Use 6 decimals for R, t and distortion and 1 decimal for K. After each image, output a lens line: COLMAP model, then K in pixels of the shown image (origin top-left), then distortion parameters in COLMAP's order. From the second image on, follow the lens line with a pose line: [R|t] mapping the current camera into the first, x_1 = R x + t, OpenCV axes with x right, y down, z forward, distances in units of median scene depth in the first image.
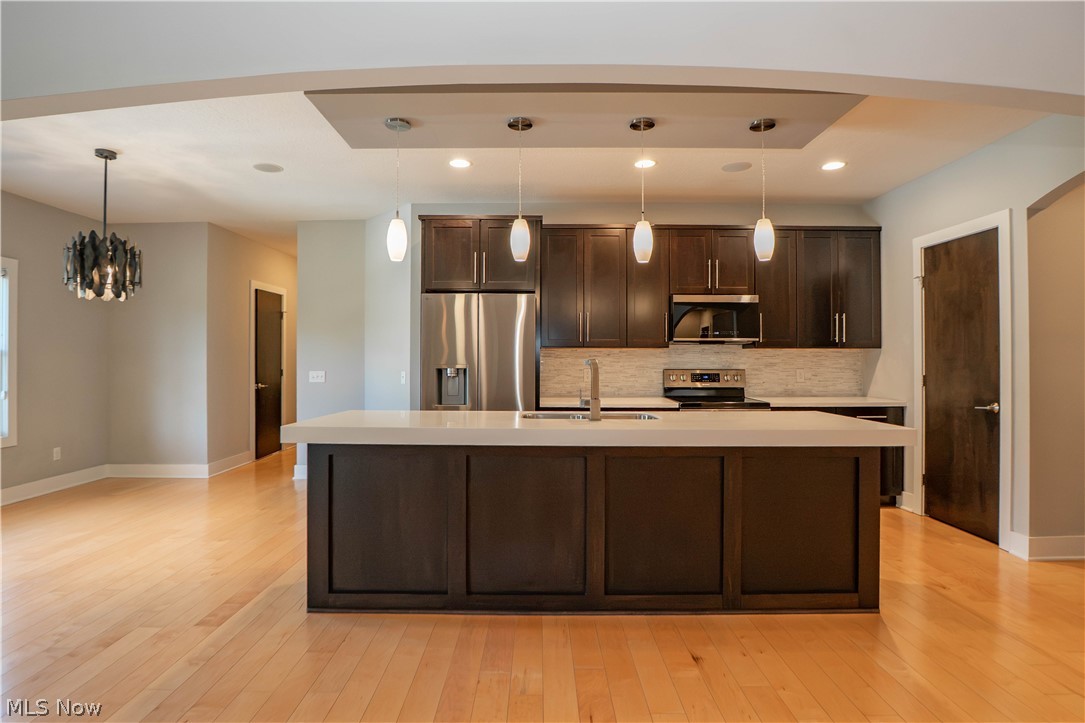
lens RADIAL K [[547.3, 0, 539.5], [0, 547.3, 354.6], [0, 0, 1]] dist [-0.029323, 0.000096]
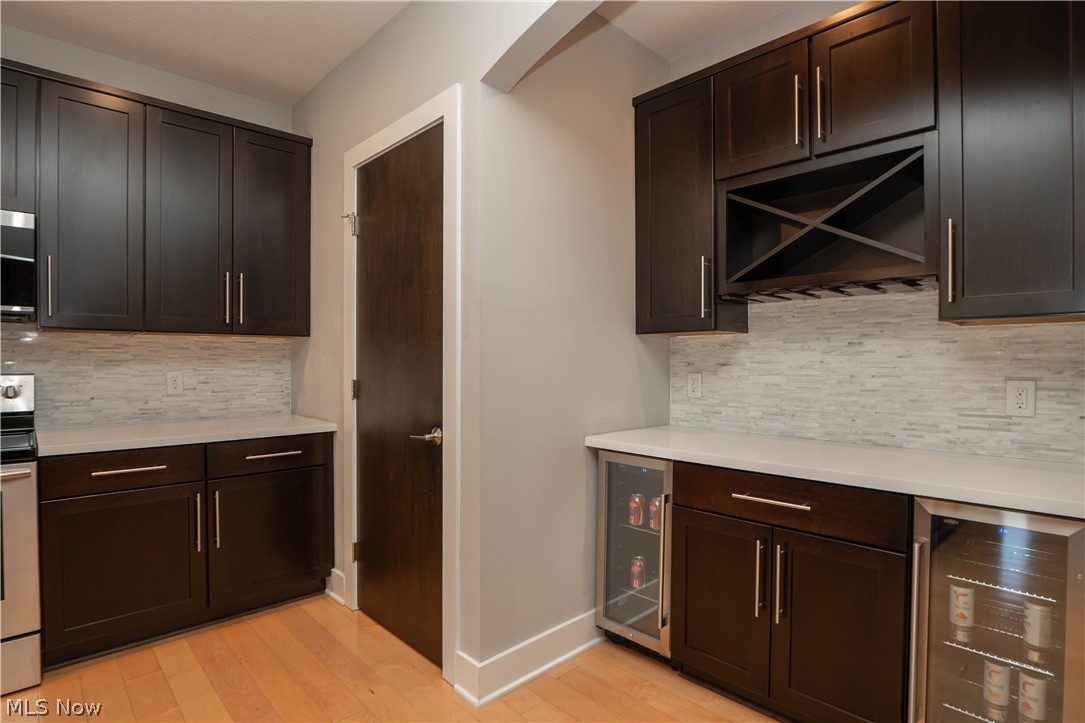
lens RADIAL K [[547.3, 0, 539.5], [0, 547.3, 354.6], [0, 0, 1]] dist [-0.029323, 0.000096]
pose [[0.710898, 0.011950, 0.703193, 0.405037], [-0.009464, 0.999928, -0.007425, 0.011594], [-0.703231, -0.001376, 0.710960, 0.397213]]
